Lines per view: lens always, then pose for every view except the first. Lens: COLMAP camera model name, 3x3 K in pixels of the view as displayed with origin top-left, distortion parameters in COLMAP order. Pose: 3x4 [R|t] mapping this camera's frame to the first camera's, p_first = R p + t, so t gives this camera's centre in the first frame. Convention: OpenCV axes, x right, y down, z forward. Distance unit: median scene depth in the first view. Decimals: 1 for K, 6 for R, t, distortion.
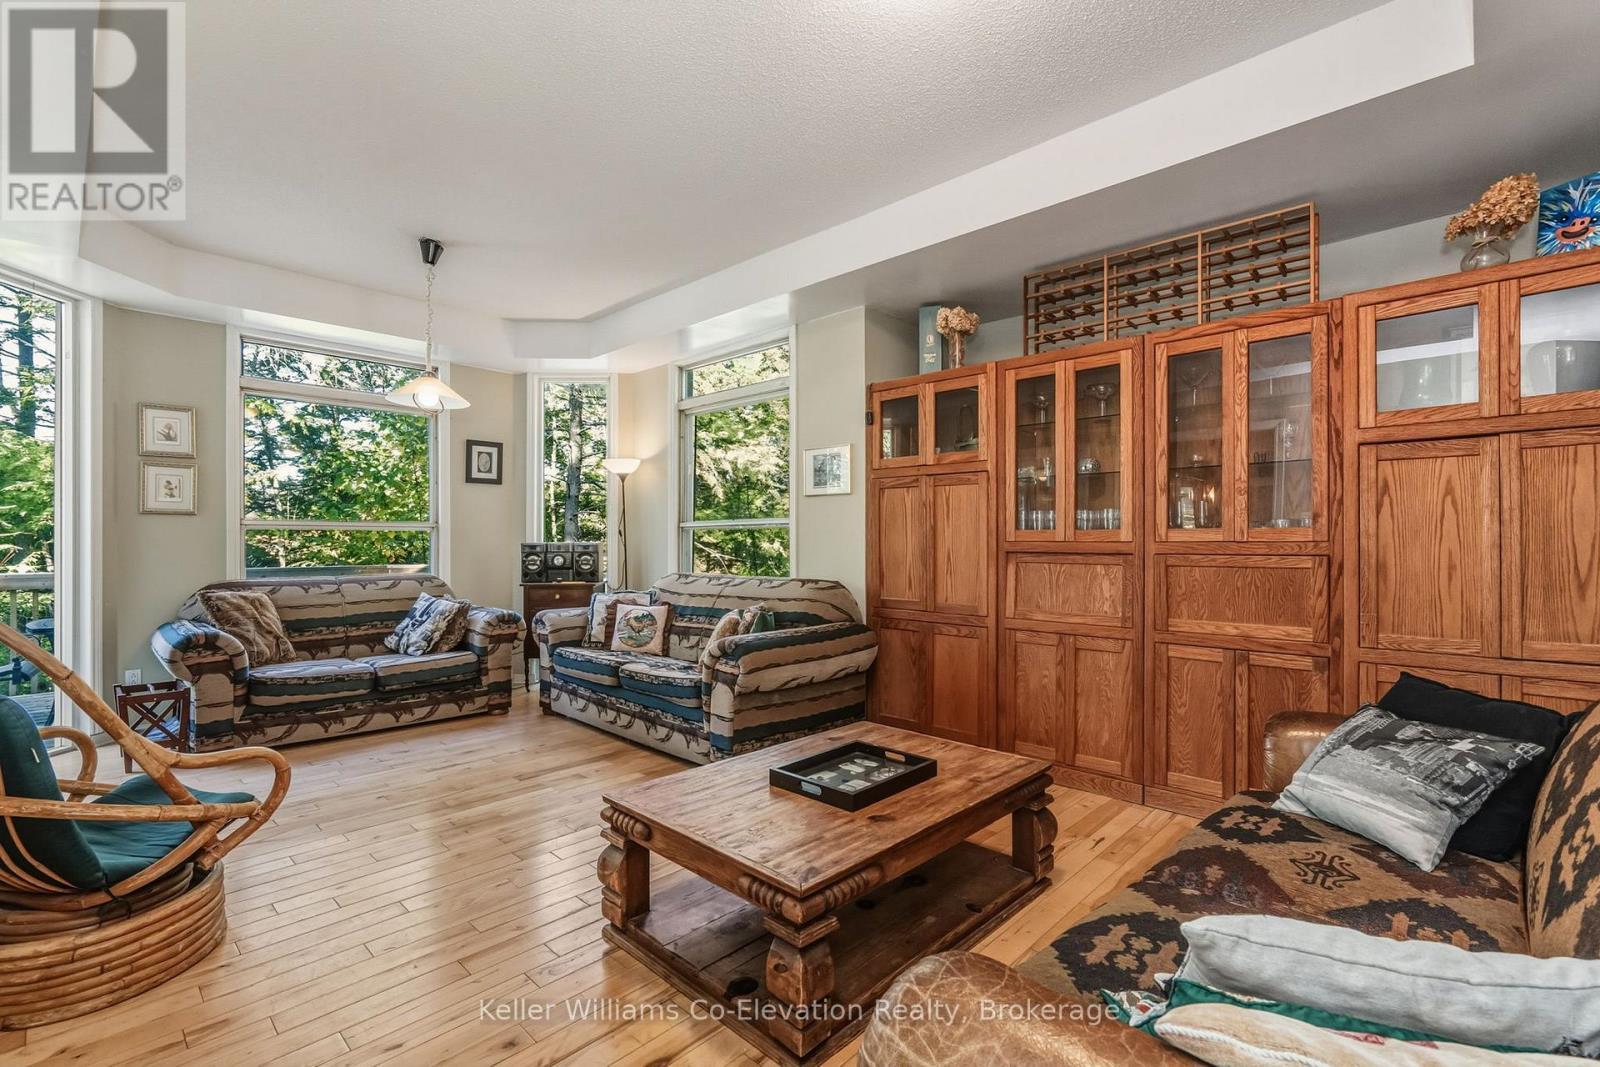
lens RADIAL K [[724.5, 0, 803.4], [0, 724.5, 535.2], [0, 0, 1]] dist [-0.003202, -0.000080]
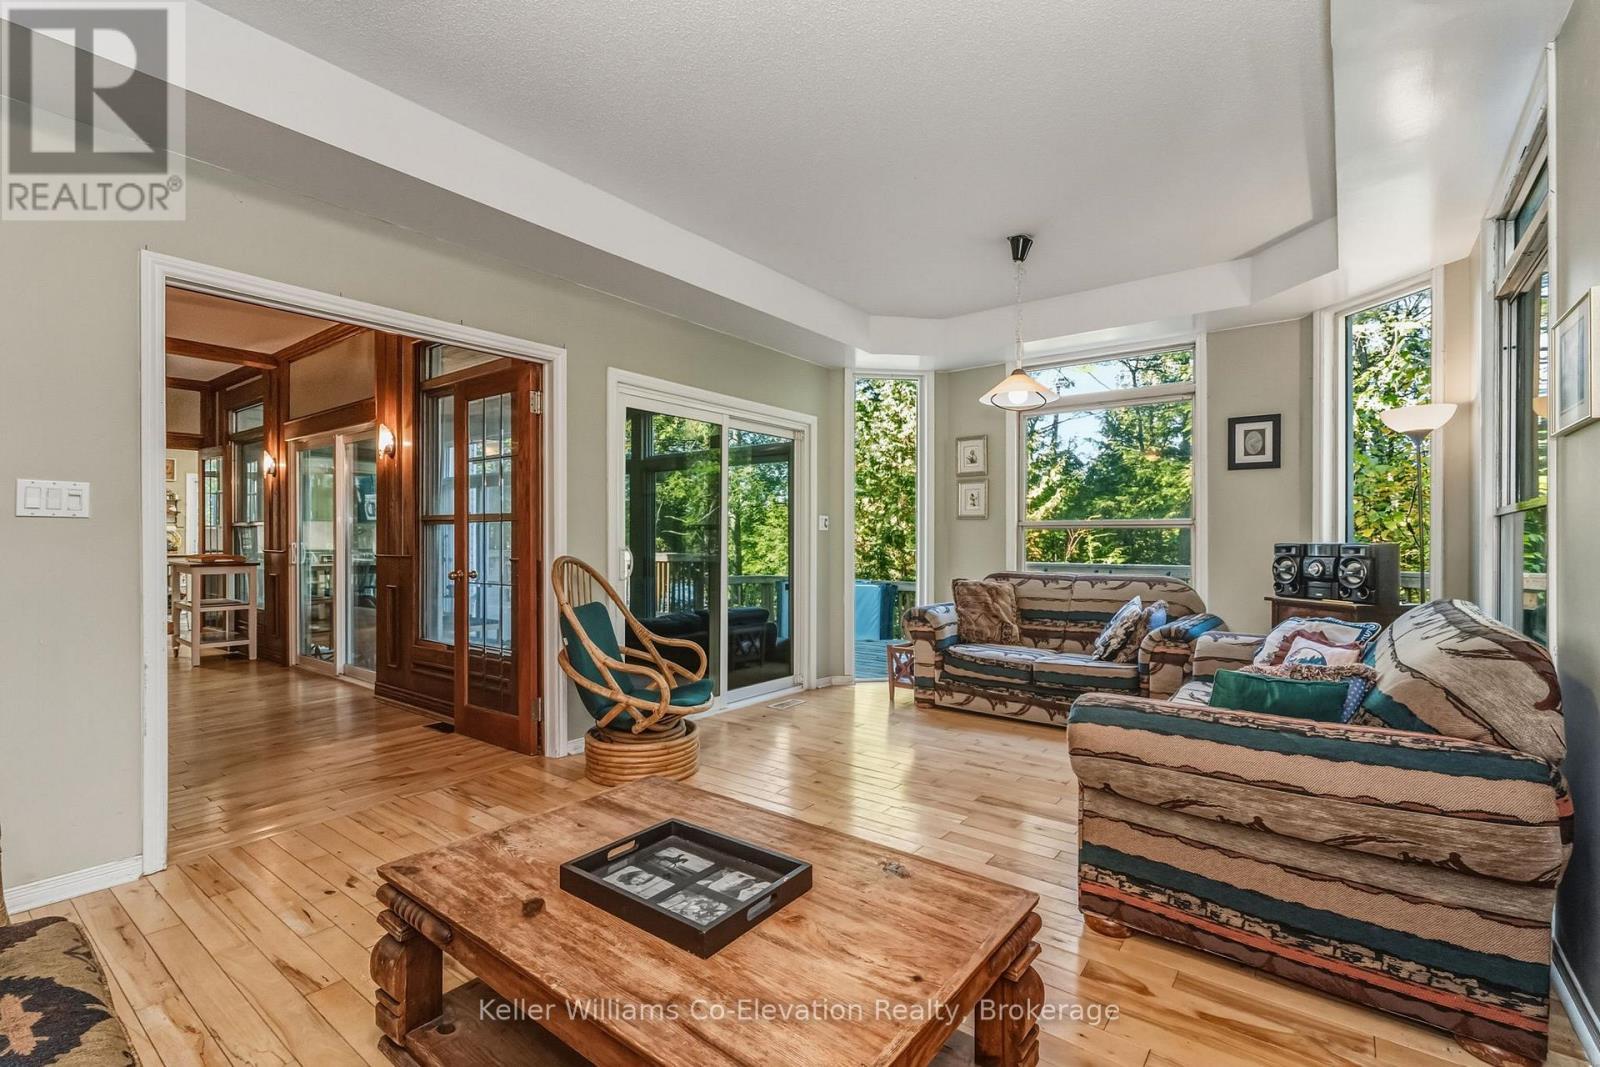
lens RADIAL K [[724.5, 0, 794.5], [0, 724.5, 531.2], [0, 0, 1]] dist [-0.003202, -0.000080]
pose [[0.099679, -0.009596, -0.994973, 0.438475], [0.001978, 0.999953, -0.009446, 0.005727], [0.995018, -0.001027, 0.099694, 0.596348]]
